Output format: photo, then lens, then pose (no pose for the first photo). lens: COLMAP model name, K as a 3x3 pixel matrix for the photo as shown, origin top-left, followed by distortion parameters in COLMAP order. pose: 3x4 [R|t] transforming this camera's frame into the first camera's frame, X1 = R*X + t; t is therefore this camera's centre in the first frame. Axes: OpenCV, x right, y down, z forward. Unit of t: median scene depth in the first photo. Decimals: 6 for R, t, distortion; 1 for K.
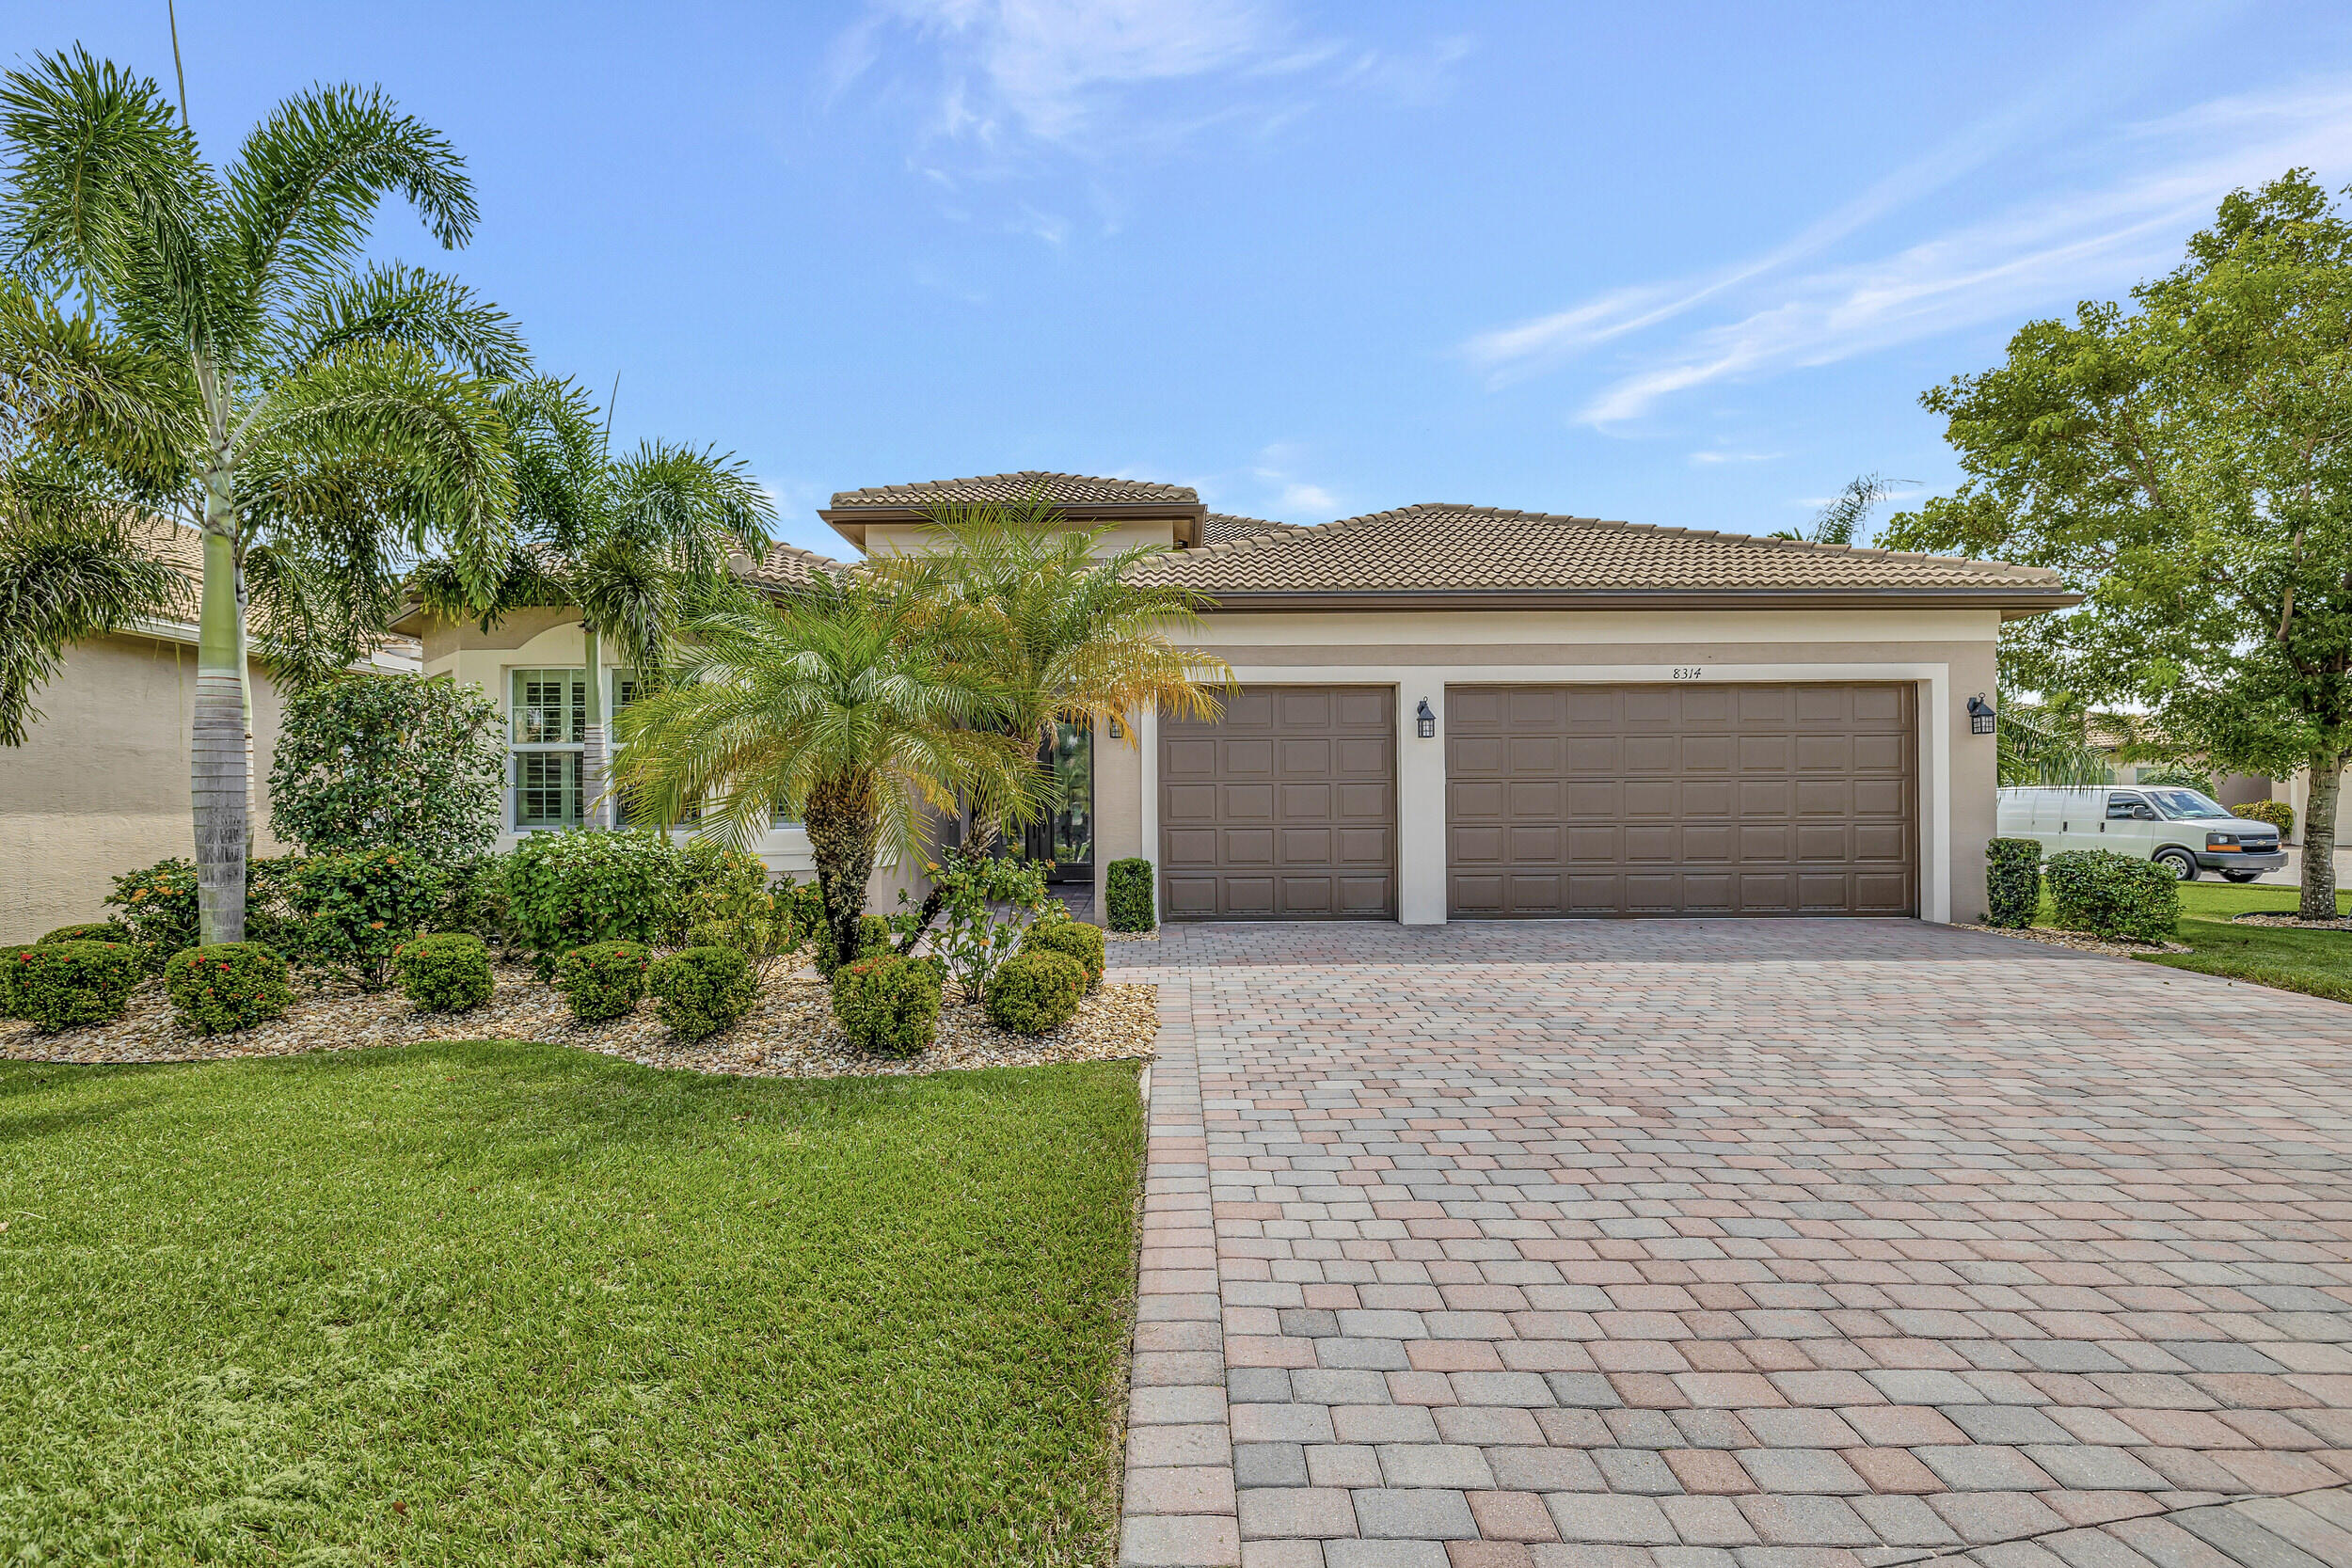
lens RADIAL K [[1128.1, 0, 1280.4], [0, 1128.1, 767.4], [0, 0, 1]] dist [-0.003868, 0.002094]
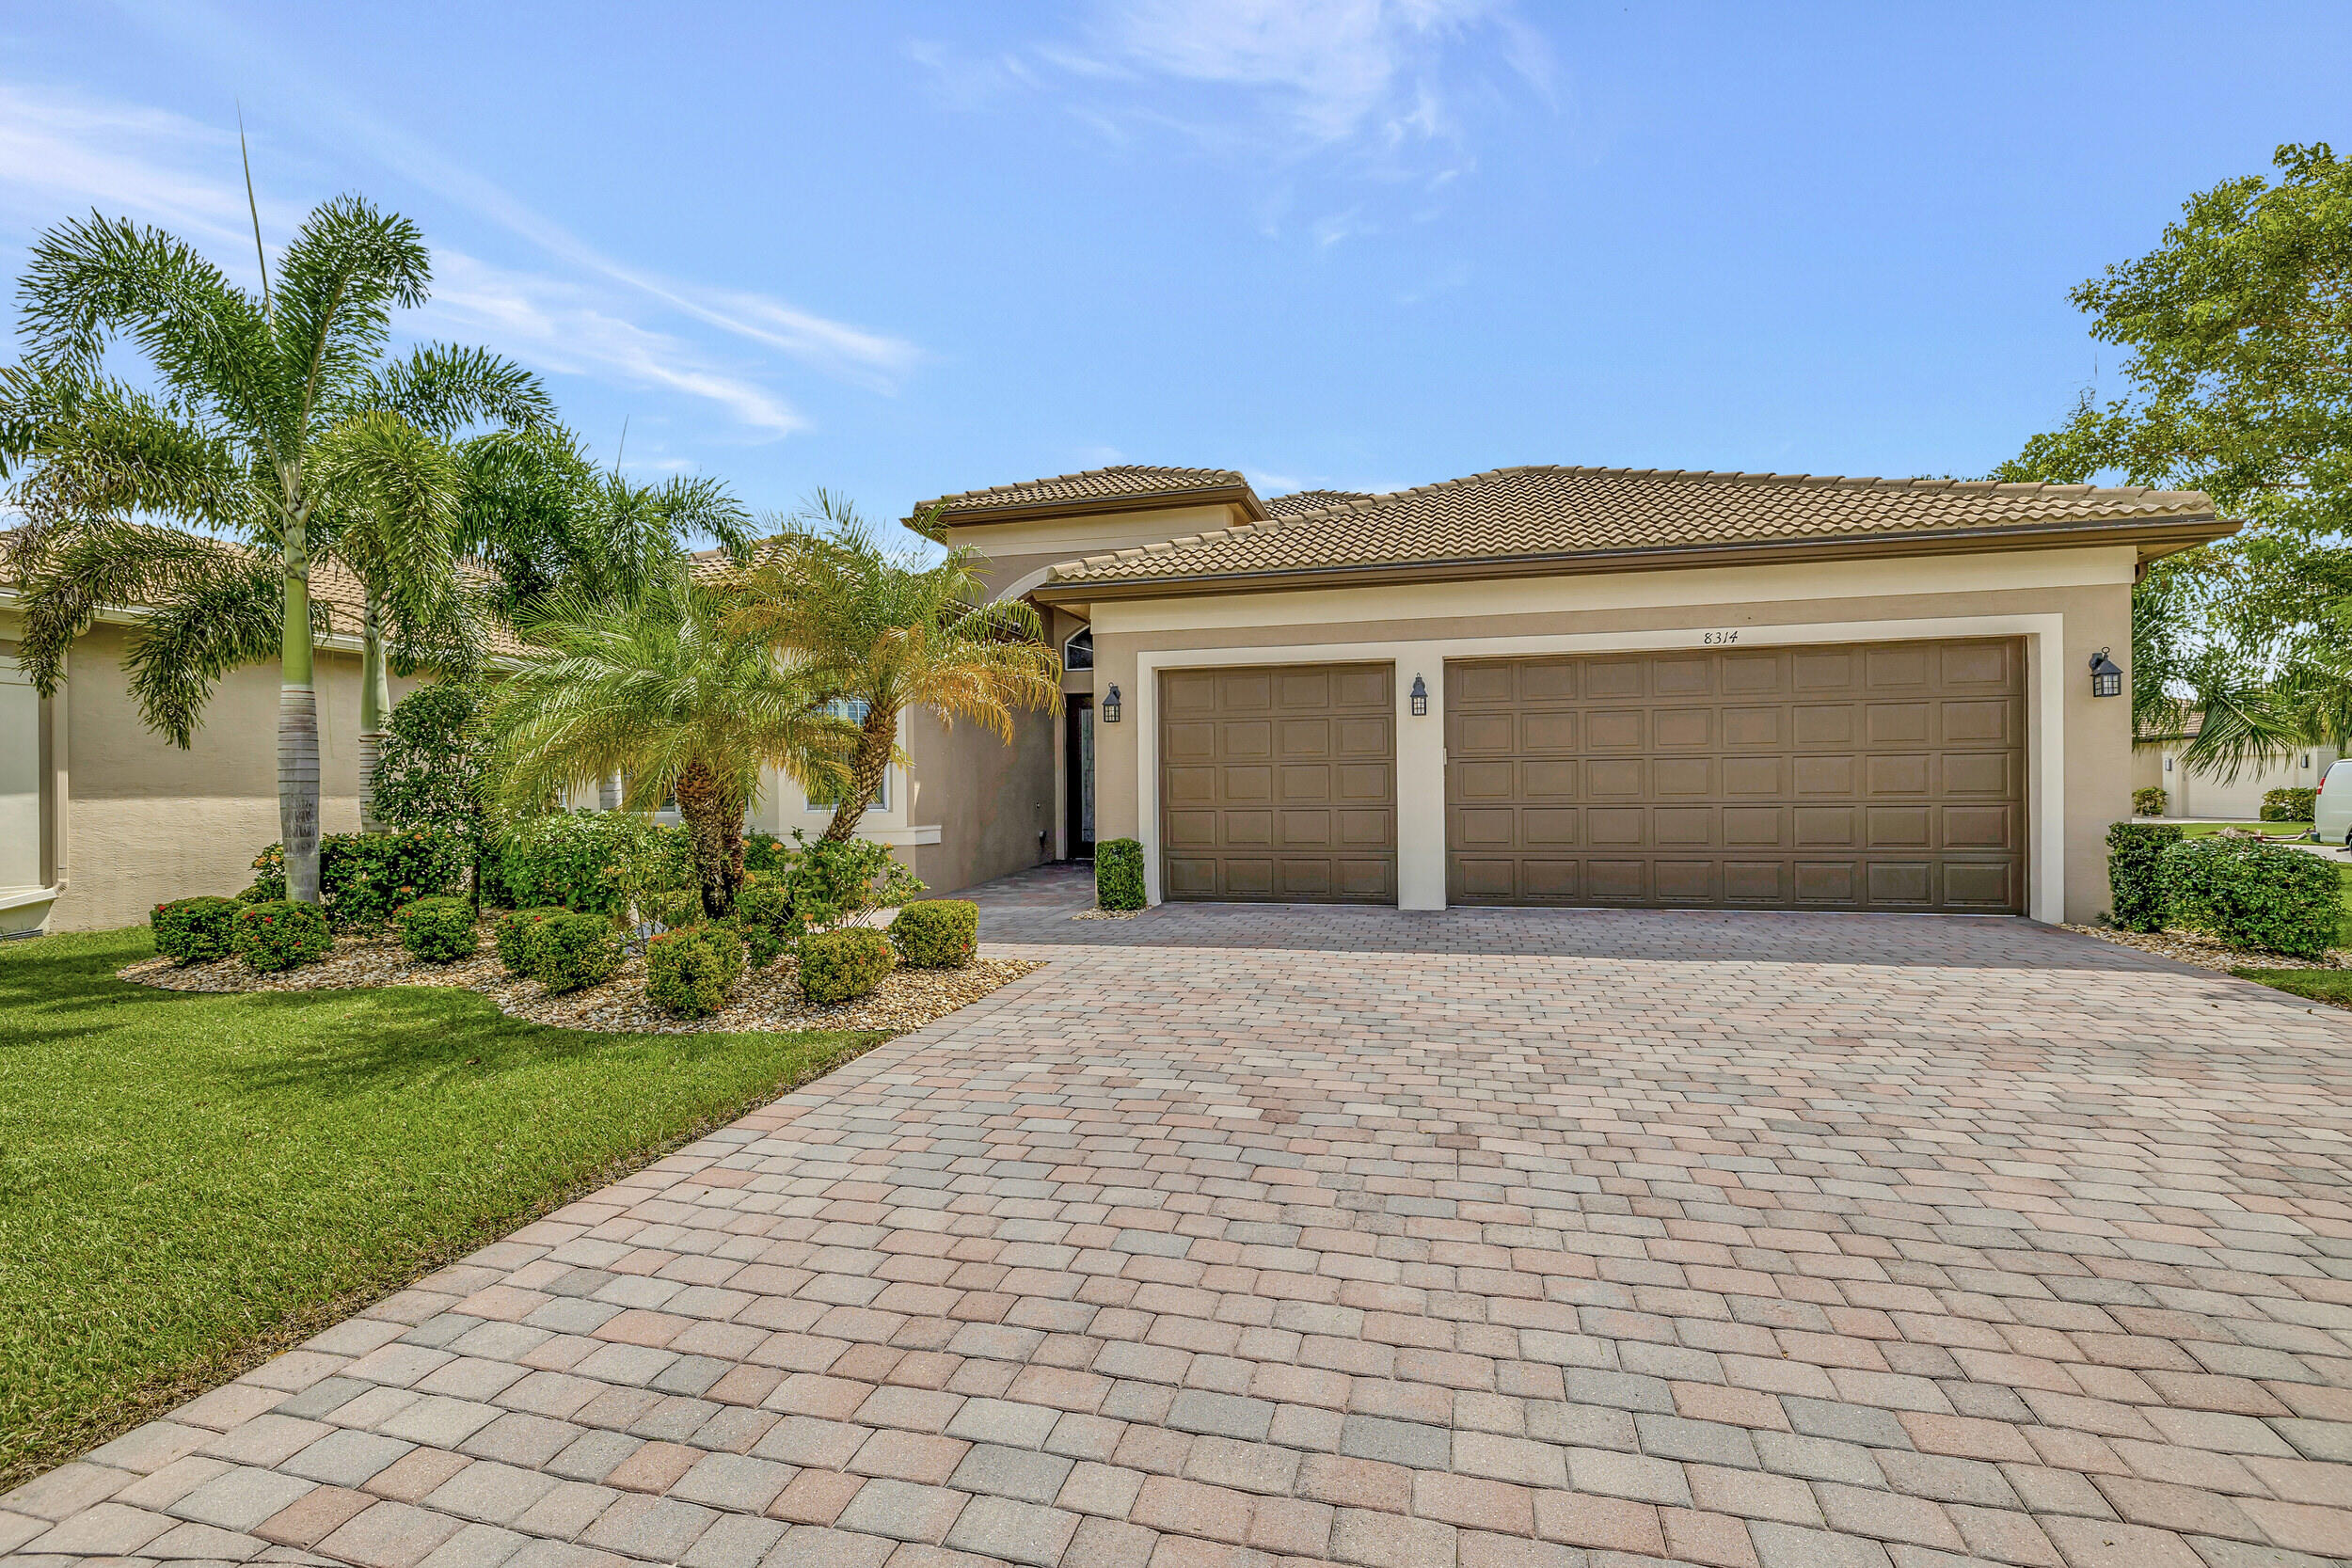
lens RADIAL K [[1128.1, 0, 1245.2], [0, 1128.1, 755.8], [0, 0, 1]] dist [-0.003868, 0.002094]
pose [[0.965056, -0.011153, -0.261808, 0.425805], [0.013296, 0.999891, 0.006414, -0.000572], [0.261708, -0.009671, 0.965099, 0.068460]]
